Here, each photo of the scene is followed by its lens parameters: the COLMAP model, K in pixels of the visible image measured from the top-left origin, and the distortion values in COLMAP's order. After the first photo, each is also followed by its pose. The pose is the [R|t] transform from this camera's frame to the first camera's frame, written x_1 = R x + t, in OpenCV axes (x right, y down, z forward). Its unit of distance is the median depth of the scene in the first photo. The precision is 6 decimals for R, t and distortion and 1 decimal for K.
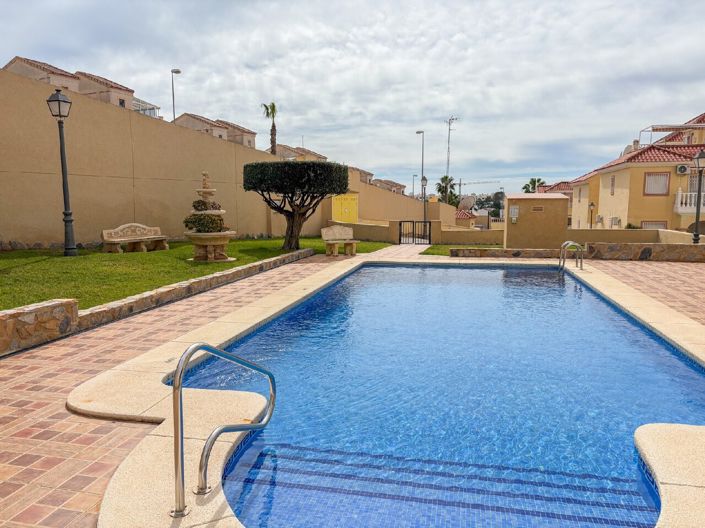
lens RADIAL K [[537.6, 0, 346.1], [0, 537.6, 259.9], [0, 0, 1]] dist [0.038432, -0.016545]
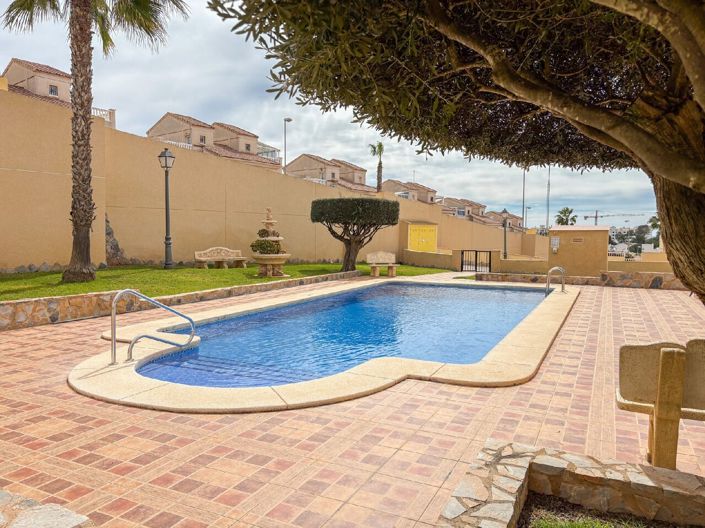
lens RADIAL K [[537.6, 0, 359.1], [0, 537.6, 270.4], [0, 0, 1]] dist [0.038432, -0.016545]
pose [[0.975089, 0.024623, -0.220445, 0.195050], [-0.033411, 0.998785, -0.036225, 0.021752], [0.219285, 0.042688, 0.974727, -0.161662]]
